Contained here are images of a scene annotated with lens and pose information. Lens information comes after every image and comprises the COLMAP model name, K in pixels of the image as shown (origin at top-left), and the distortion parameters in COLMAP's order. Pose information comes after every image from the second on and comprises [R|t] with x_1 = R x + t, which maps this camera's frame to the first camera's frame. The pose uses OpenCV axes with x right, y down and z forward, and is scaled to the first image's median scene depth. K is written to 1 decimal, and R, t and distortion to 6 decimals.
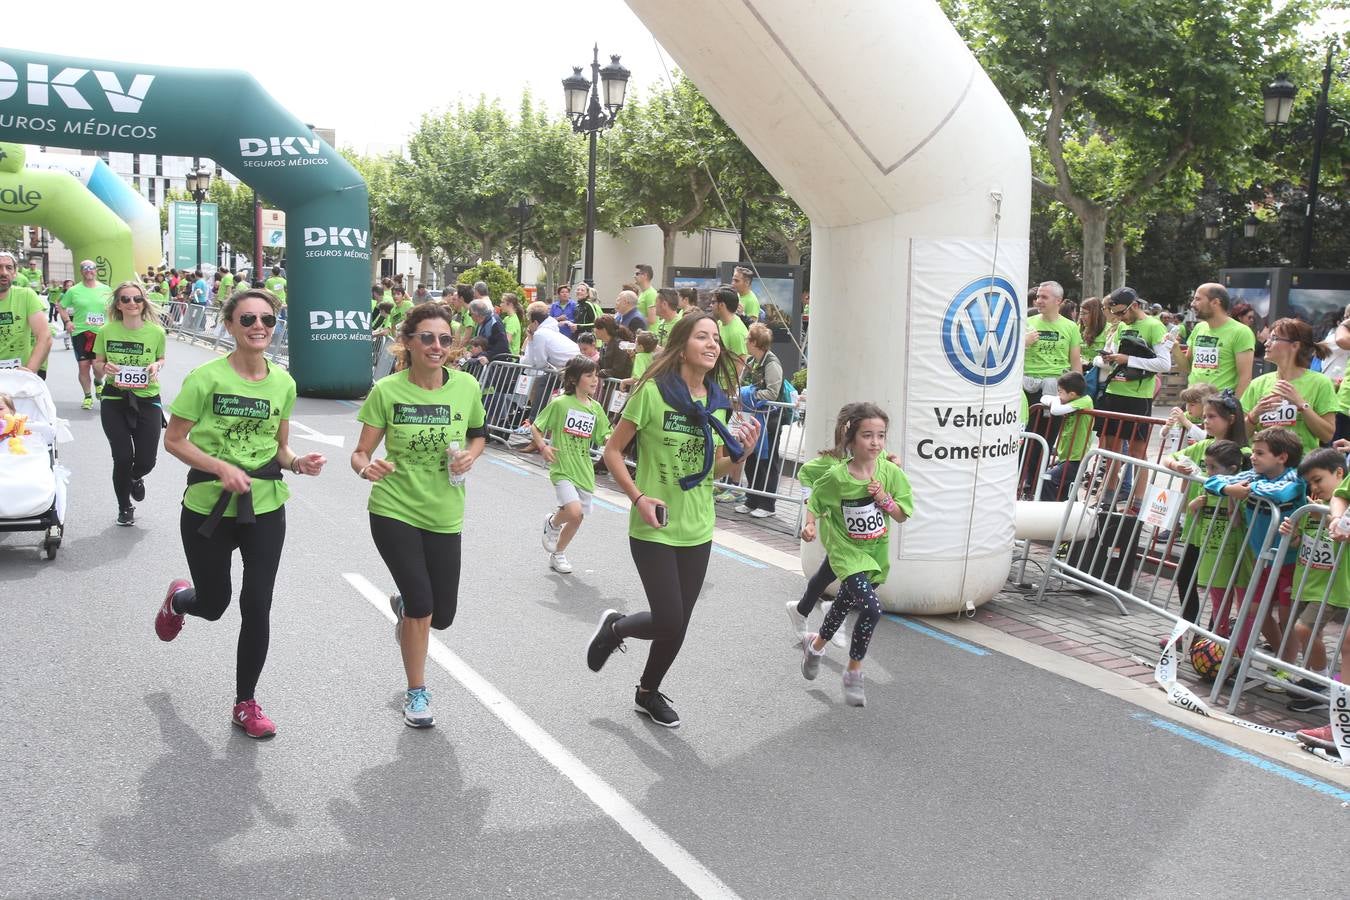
lens RADIAL K [[1283.1, 0, 672.2], [0, 1283.1, 449.0], [0, 0, 1]] dist [-0.022951, 0.139179]
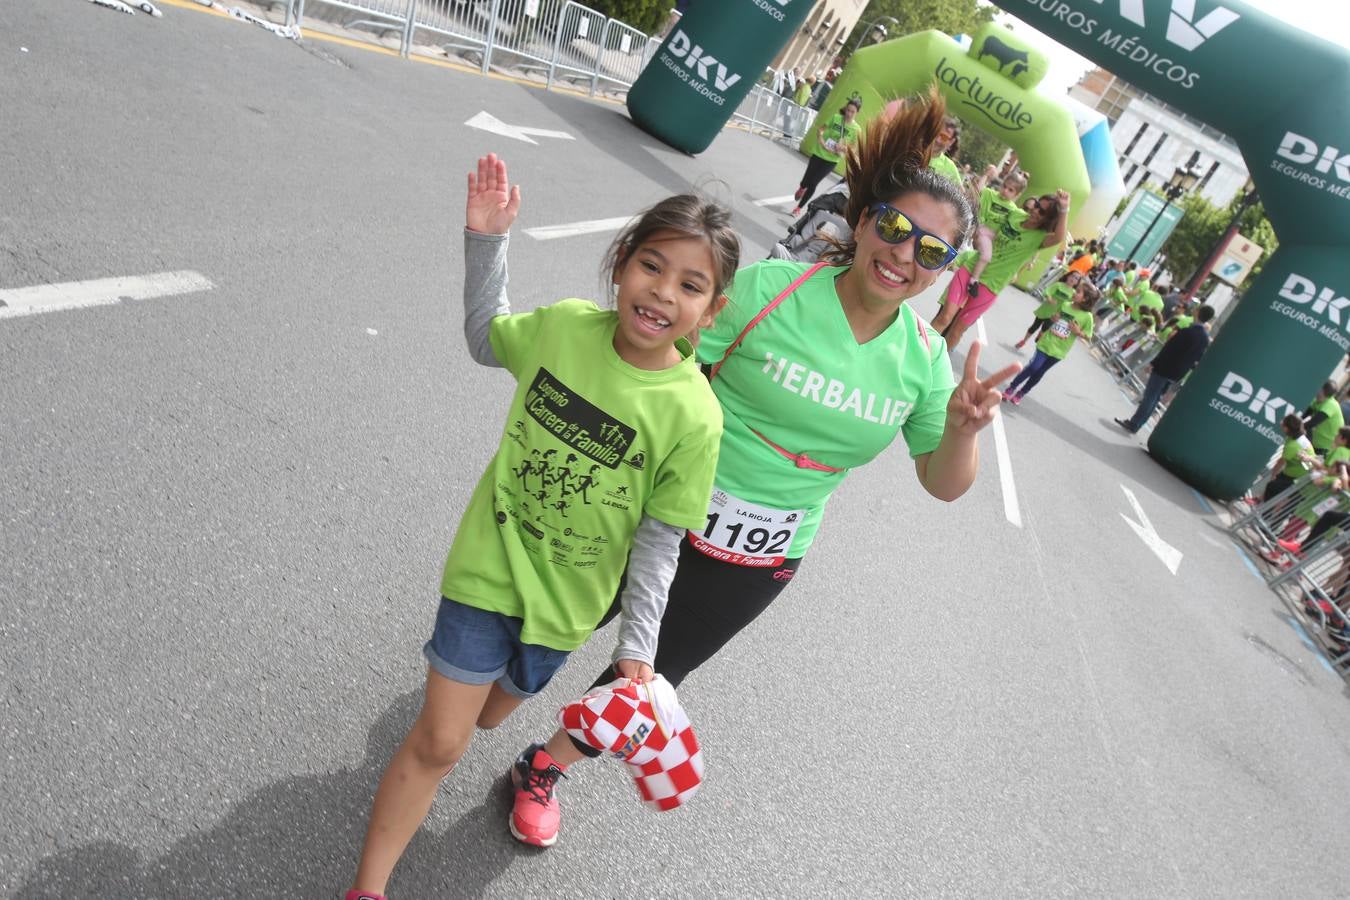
lens RADIAL K [[1283.1, 0, 672.2], [0, 1283.1, 449.0], [0, 0, 1]] dist [-0.022951, 0.139179]
pose [[0.667733, 0.527804, -0.524933, -0.081728], [-0.529377, 0.832458, 0.163625, -0.019472], [0.523347, 0.168630, 0.835268, 0.207696]]
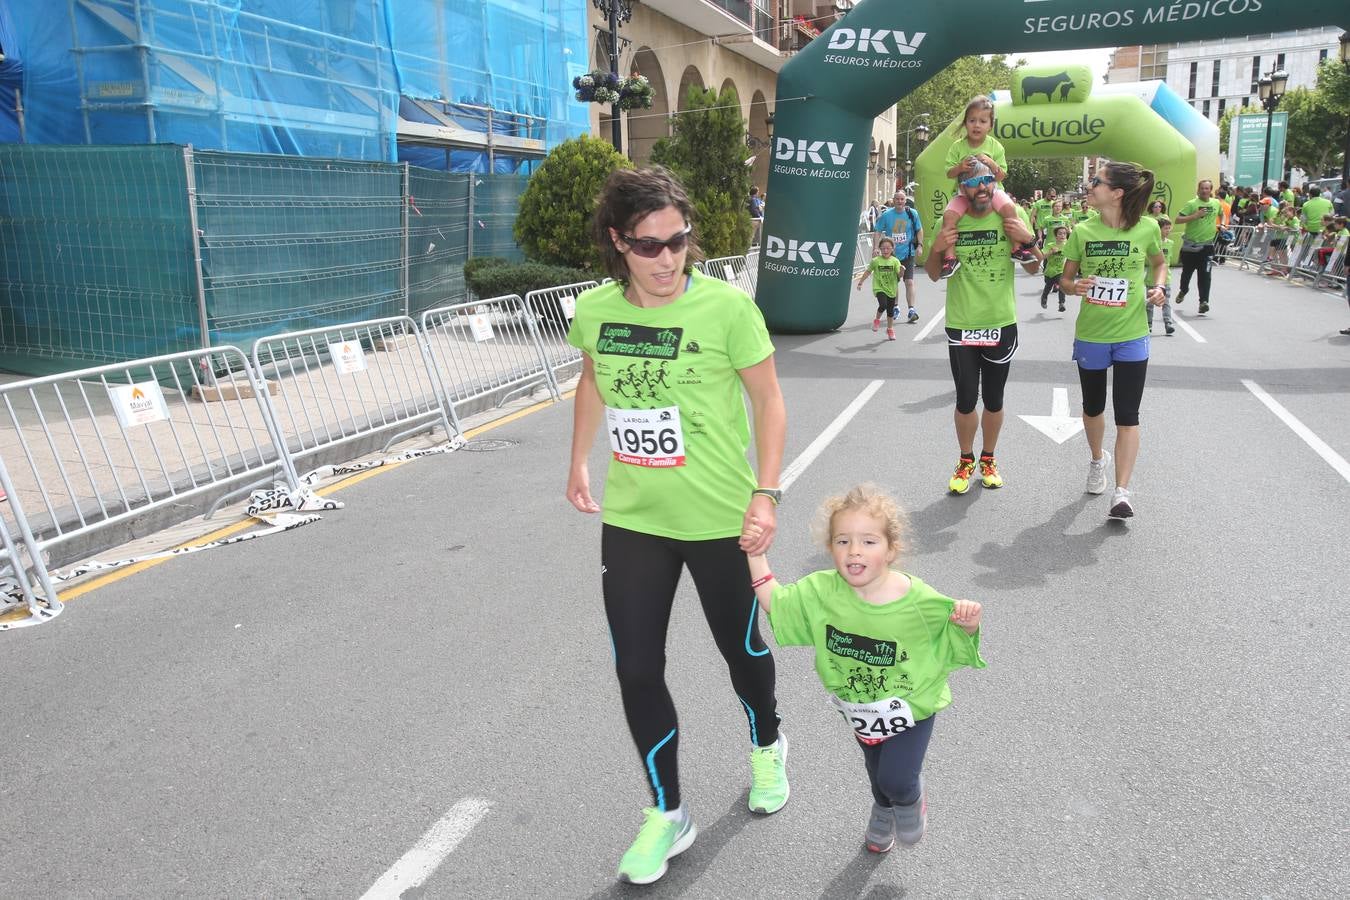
lens RADIAL K [[1183.7, 0, 672.3], [0, 1183.7, 451.6], [0, 0, 1]] dist [-0.024954, 0.106078]
pose [[0.701857, 0.077280, -0.708113, -0.123994], [-0.024301, 0.996116, 0.084625, -0.032922], [0.711903, -0.042187, 0.701010, 0.242996]]
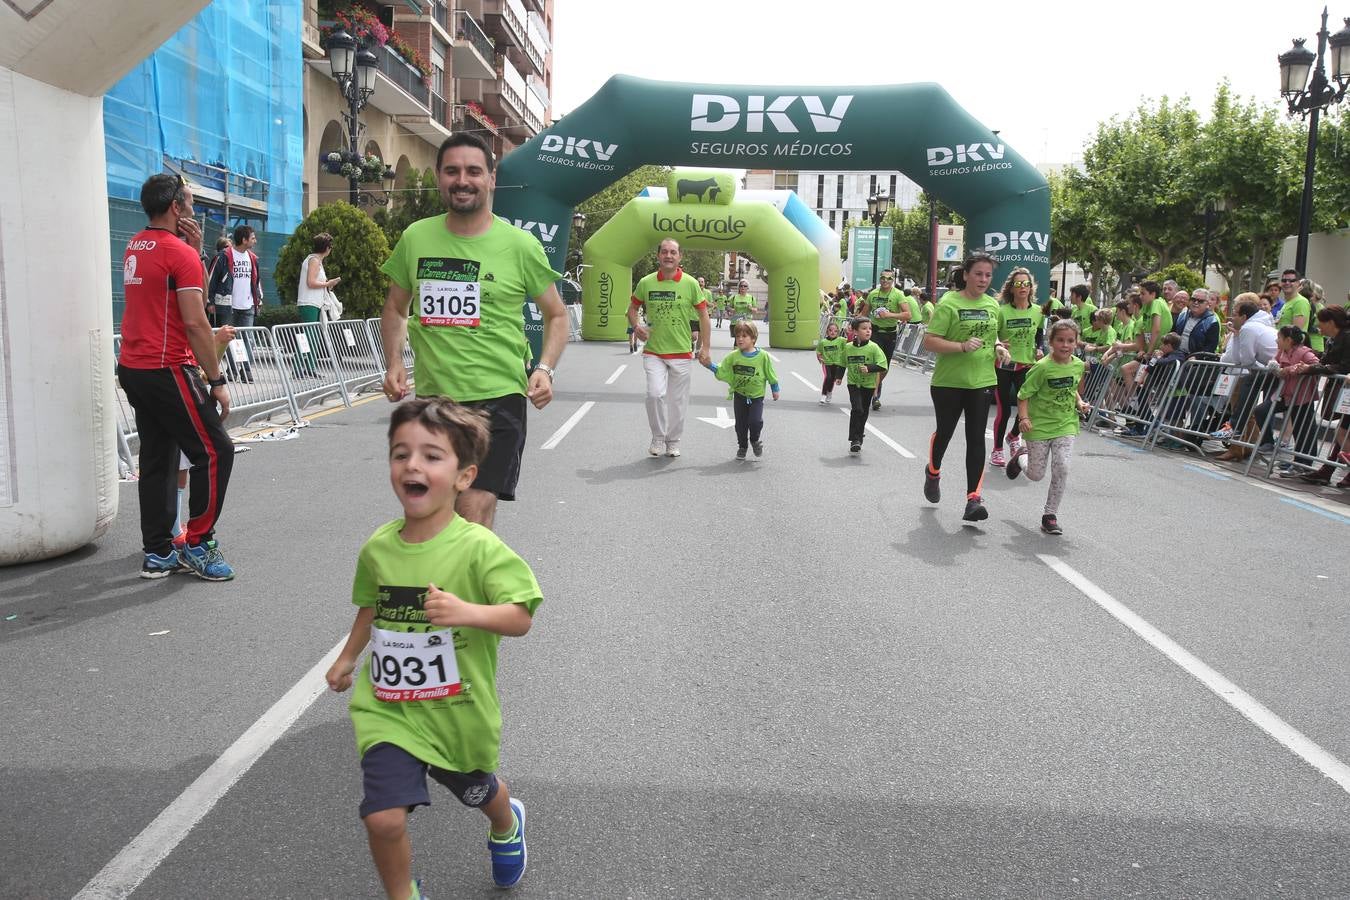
lens RADIAL K [[1283.1, 0, 672.2], [0, 1283.1, 449.0], [0, 0, 1]] dist [-0.022951, 0.139179]
pose [[0.877116, 0.036785, -0.478867, -0.015713], [-0.046197, 0.998901, -0.007884, 0.015024], [0.478051, 0.029038, 0.877852, 0.009640]]
